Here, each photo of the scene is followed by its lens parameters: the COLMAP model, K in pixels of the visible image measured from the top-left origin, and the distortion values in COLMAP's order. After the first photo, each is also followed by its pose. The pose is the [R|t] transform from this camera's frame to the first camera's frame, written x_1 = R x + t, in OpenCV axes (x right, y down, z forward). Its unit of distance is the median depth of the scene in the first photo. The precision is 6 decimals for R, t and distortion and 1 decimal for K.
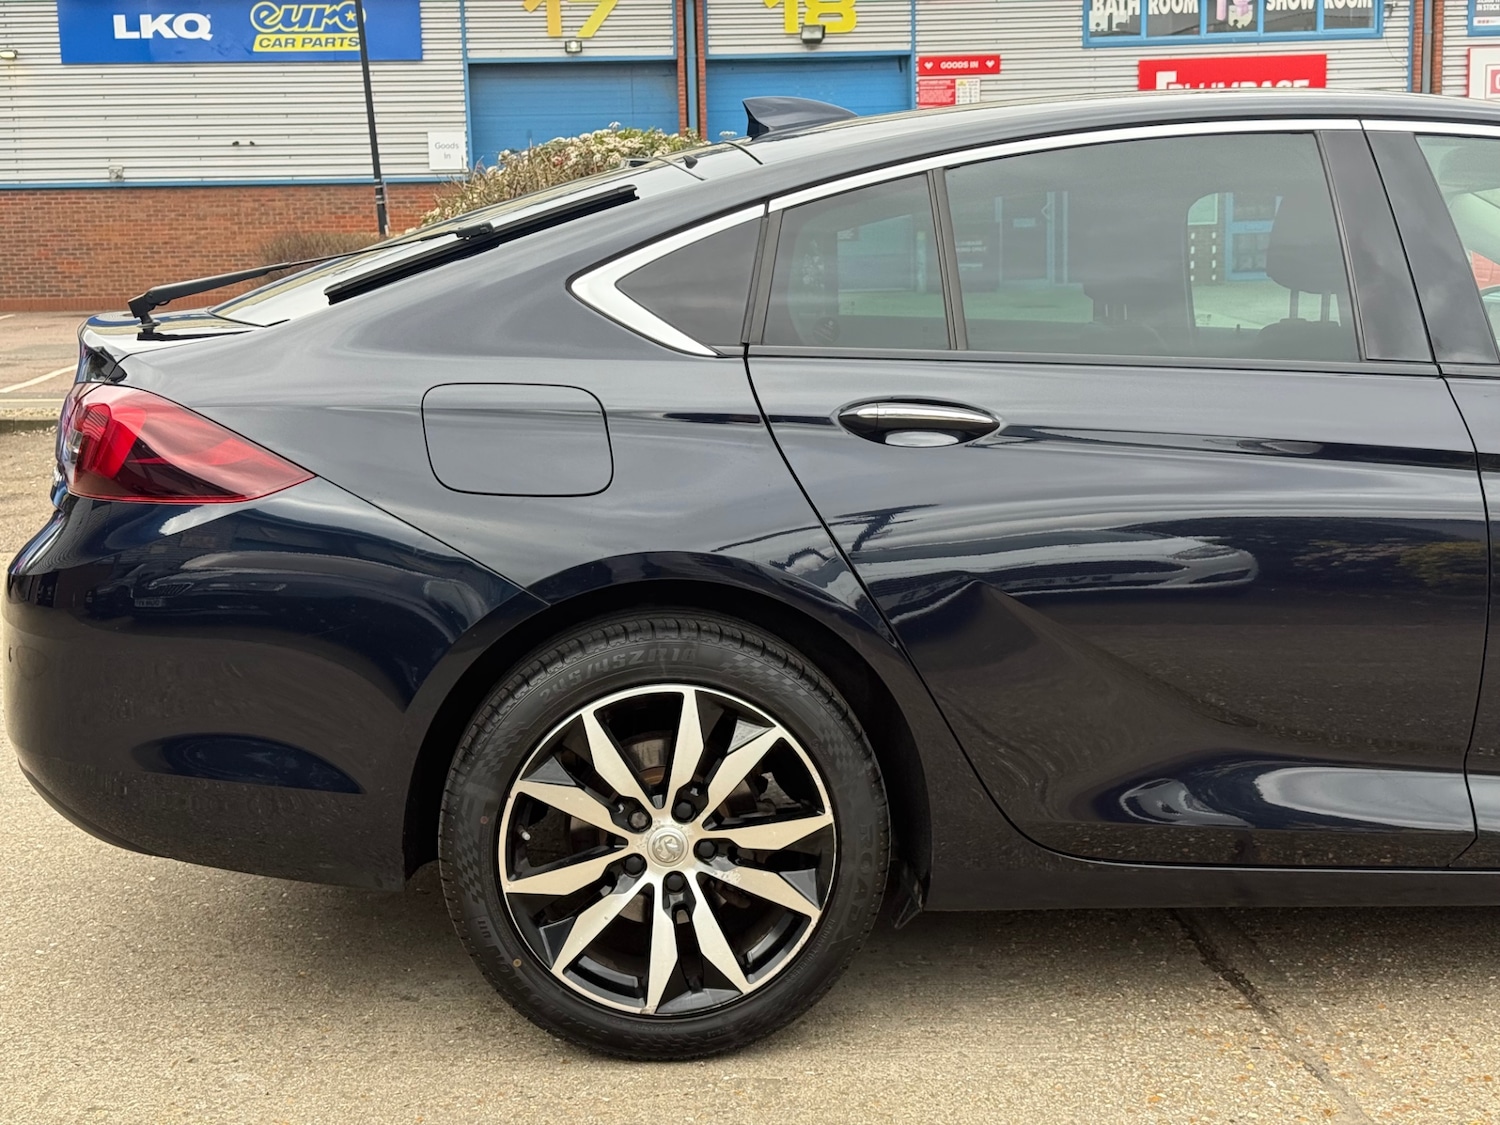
lens RADIAL K [[2088.5, 0, 753.8], [0, 2088.5, 582.9], [0, 0, 1]] dist [0.172259, -0.366607]
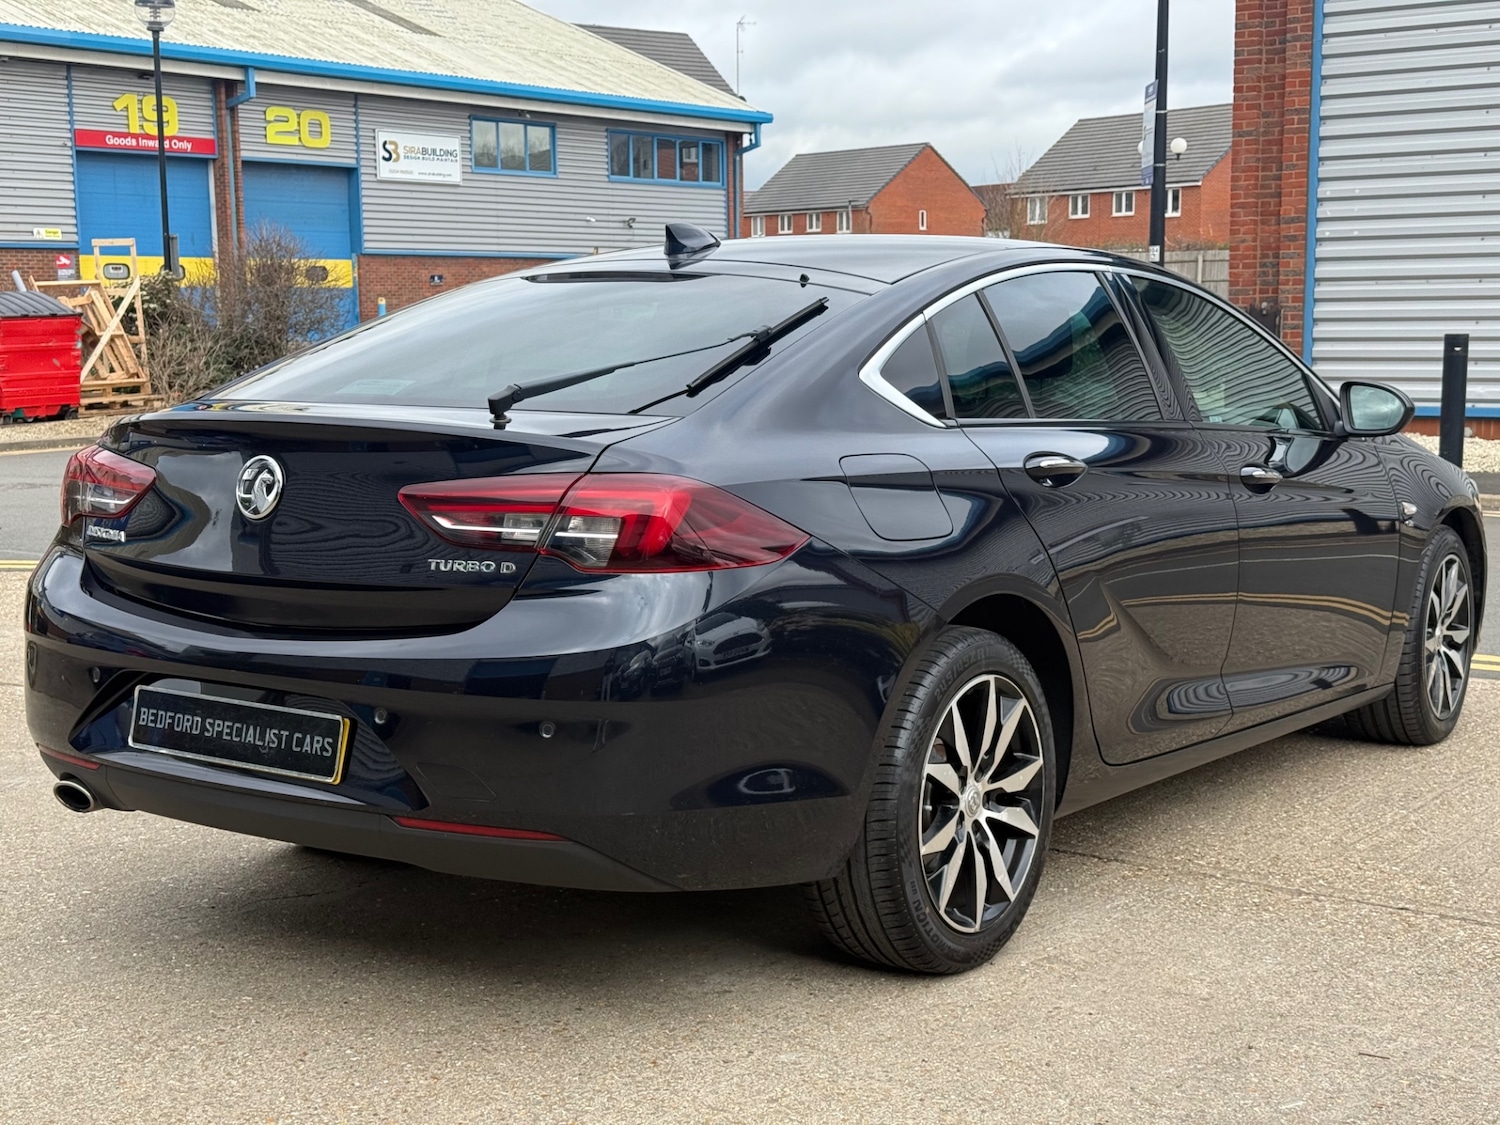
lens RADIAL K [[2088.5, 0, 753.8], [0, 2088.5, 582.9], [0, 0, 1]] dist [0.172259, -0.366607]
pose [[0.643948, -0.085835, 0.760239, -0.101214], [0.118002, 0.992939, 0.012156, -0.003781], [-0.755914, 0.081882, 0.649530, 0.022026]]
